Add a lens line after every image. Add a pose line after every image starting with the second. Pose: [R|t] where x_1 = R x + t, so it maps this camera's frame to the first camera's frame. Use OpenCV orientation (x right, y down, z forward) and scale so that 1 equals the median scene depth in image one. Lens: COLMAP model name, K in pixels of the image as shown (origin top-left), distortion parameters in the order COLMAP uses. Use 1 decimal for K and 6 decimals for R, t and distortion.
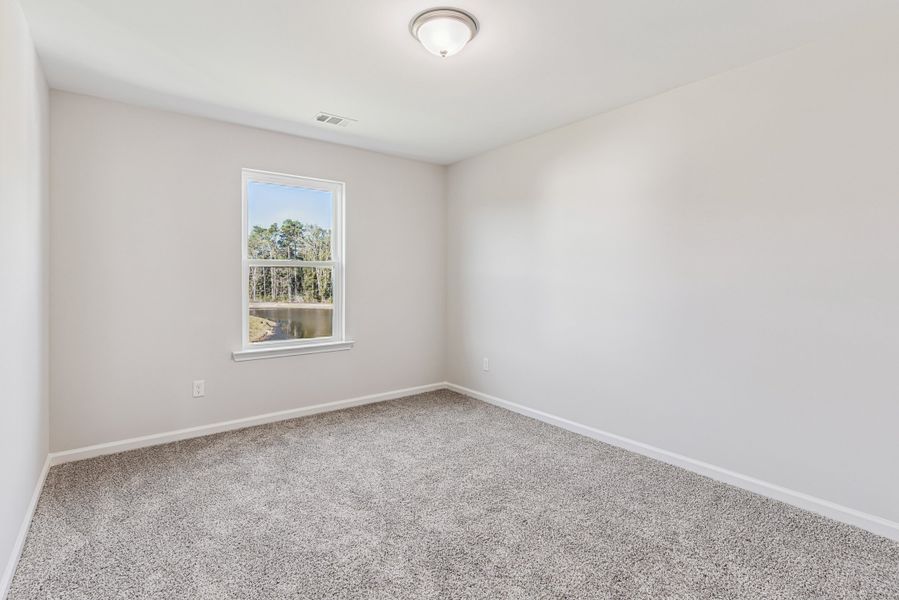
lens RADIAL K [[427.2, 0, 443.9], [0, 427.2, 296.4], [0, 0, 1]] dist [-0.000865, -0.000081]
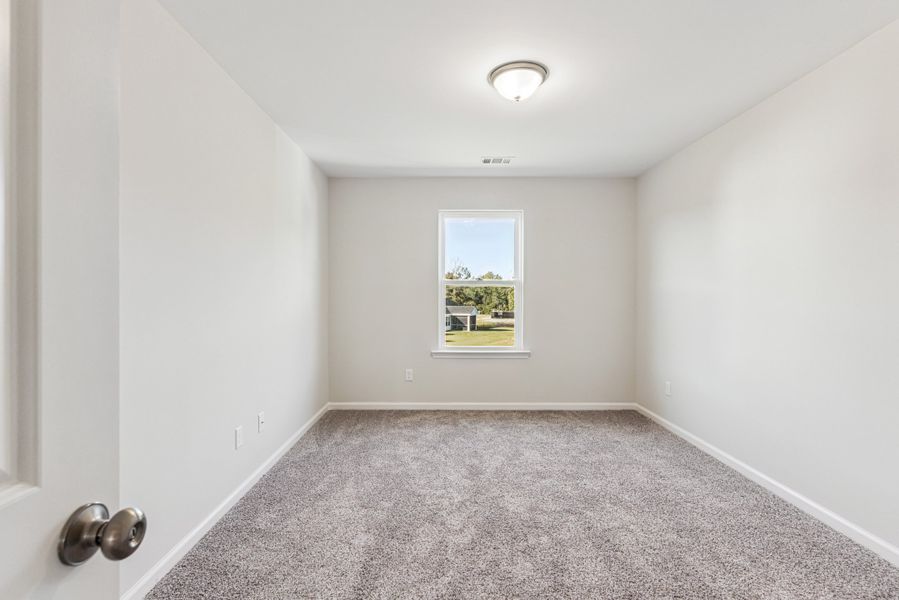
lens RADIAL K [[428.2, 0, 450.1], [0, 428.2, 320.0], [0, 0, 1]] dist [0.000344, 0.000244]
pose [[0.797970, 0.034146, -0.601729, 0.371347], [-0.026238, 0.999415, 0.021919, 0.005346], [0.602125, -0.001703, 0.798400, -0.023267]]
